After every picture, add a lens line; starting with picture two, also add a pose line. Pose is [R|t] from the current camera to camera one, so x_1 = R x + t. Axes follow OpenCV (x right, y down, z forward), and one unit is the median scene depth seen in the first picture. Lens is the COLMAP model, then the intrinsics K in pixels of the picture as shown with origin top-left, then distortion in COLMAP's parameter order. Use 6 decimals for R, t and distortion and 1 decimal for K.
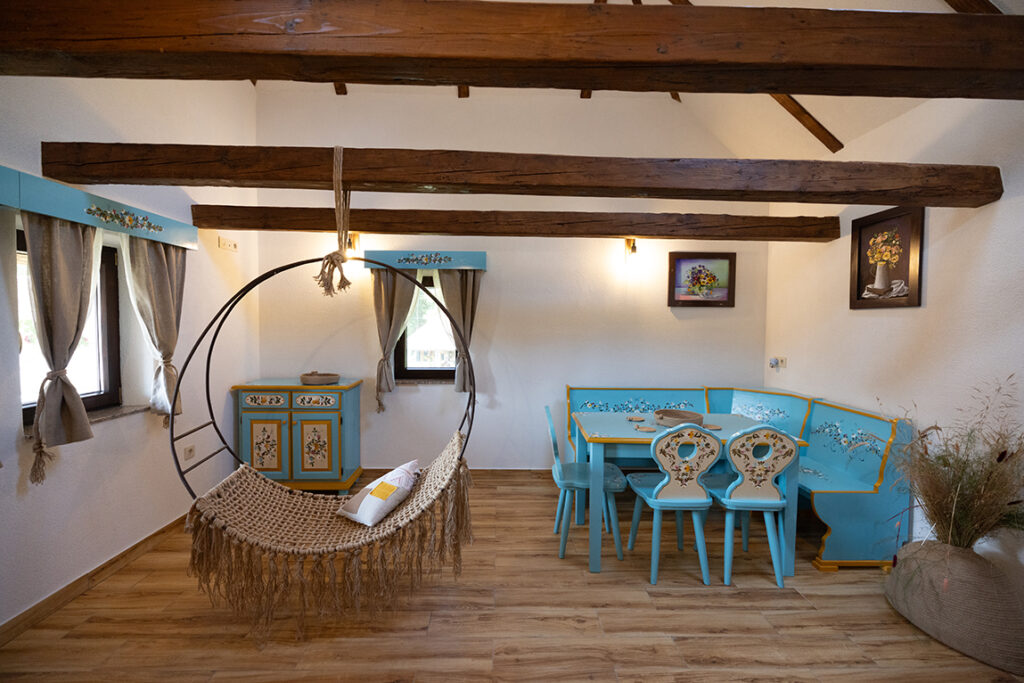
lens RADIAL K [[432.5, 0, 506.0], [0, 432.5, 343.6], [0, 0, 1]] dist [-0.002764, -0.000057]
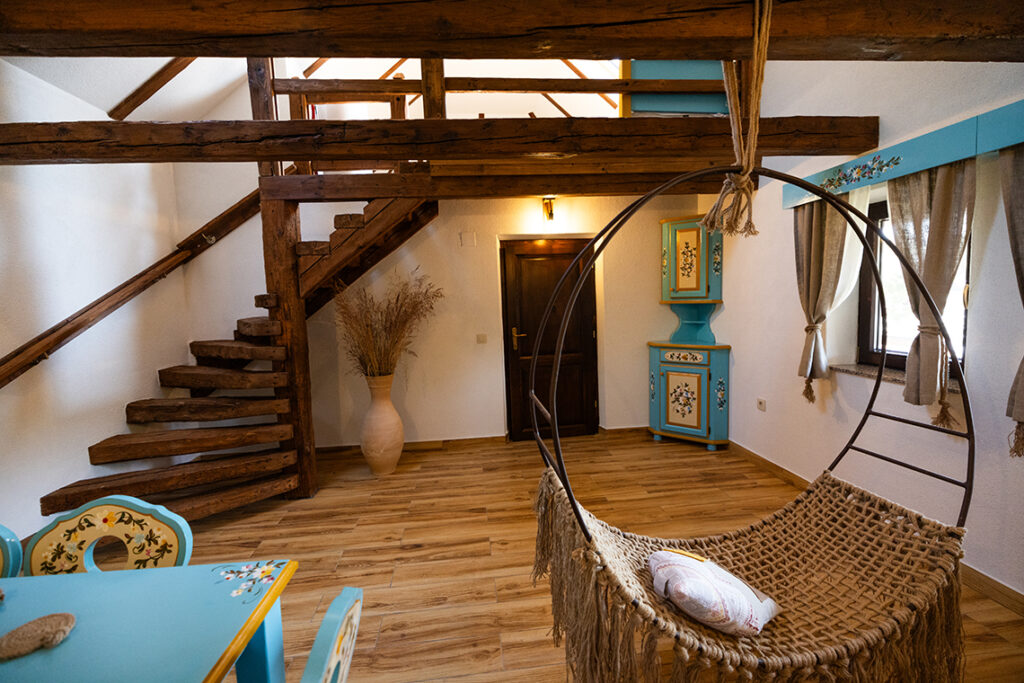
lens RADIAL K [[432.5, 0, 509.2], [0, 432.5, 333.8], [0, 0, 1]] dist [-0.002764, -0.000057]
pose [[-0.997582, 0.027716, -0.063736, -0.003360], [0.019342, 0.991528, 0.128443, -0.031678], [0.066756, 0.126900, -0.989667, 1.008362]]
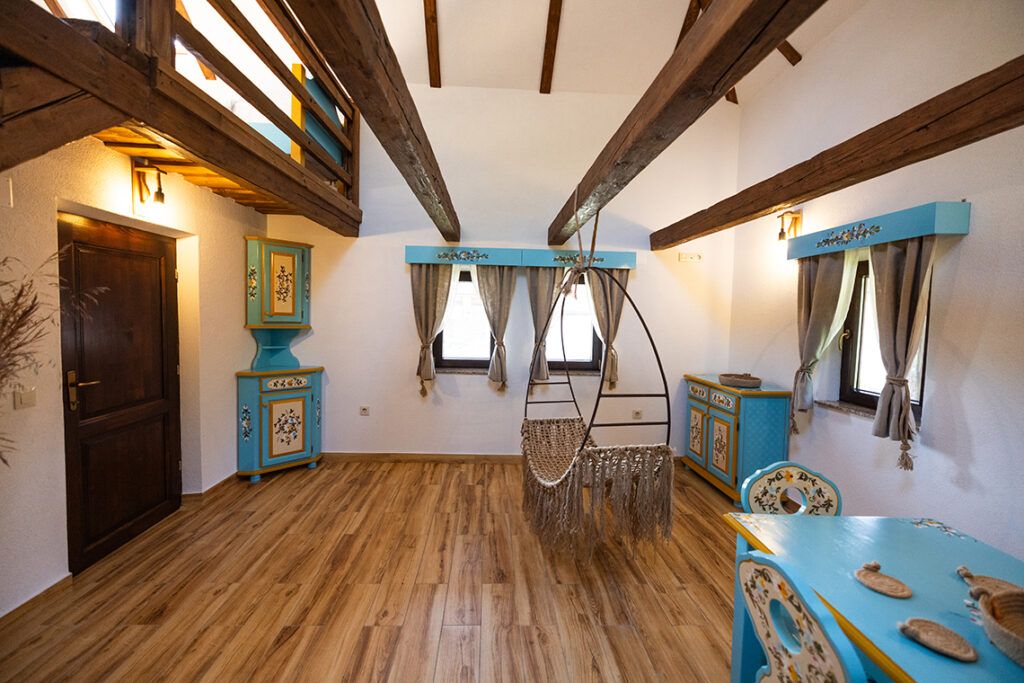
lens RADIAL K [[432.5, 0, 506.5], [0, 432.5, 339.4], [0, 0, 1]] dist [-0.002764, -0.000057]
pose [[0.013129, 0.046422, -0.998836, 0.560661], [-0.071553, 0.996404, 0.045368, -0.019408], [0.997350, 0.070874, 0.016404, 0.475301]]
